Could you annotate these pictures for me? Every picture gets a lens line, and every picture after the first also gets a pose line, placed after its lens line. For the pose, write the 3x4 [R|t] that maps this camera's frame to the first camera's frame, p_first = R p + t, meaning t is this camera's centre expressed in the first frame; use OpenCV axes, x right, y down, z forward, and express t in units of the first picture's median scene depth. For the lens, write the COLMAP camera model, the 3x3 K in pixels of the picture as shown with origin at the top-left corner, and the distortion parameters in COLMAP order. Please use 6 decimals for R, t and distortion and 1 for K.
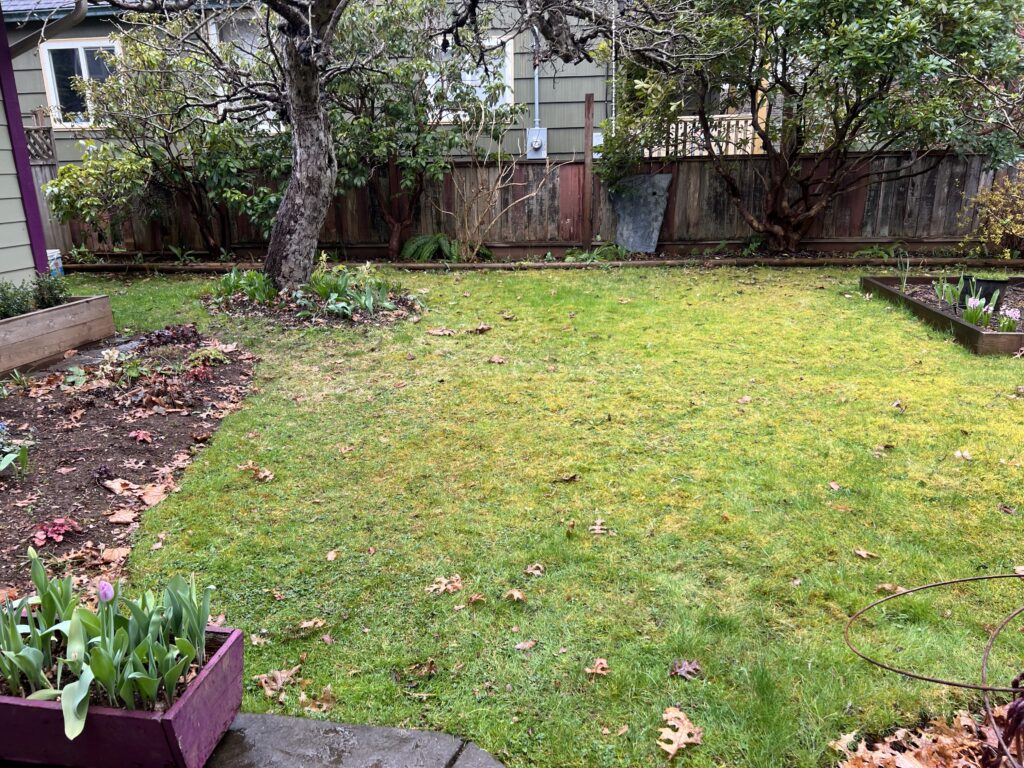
lens RADIAL K [[766.6, 0, 510.6], [0, 766.6, 385.0], [0, 0, 1]] dist [0.011853, 0.003155]
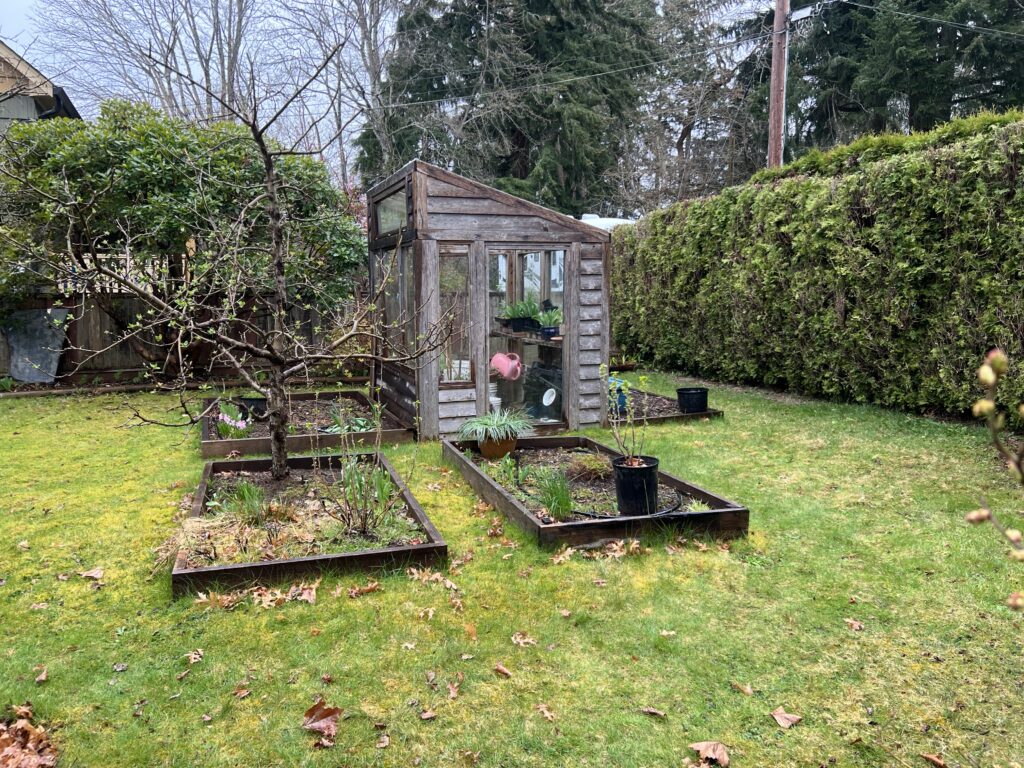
lens RADIAL K [[766.6, 0, 512.3], [0, 766.6, 383.0], [0, 0, 1]] dist [0.011853, 0.003155]
pose [[0.873037, -0.043842, 0.485679, 0.242614], [0.116446, 0.985882, -0.120324, 0.026731], [-0.473547, 0.161603, 0.865816, -0.204124]]
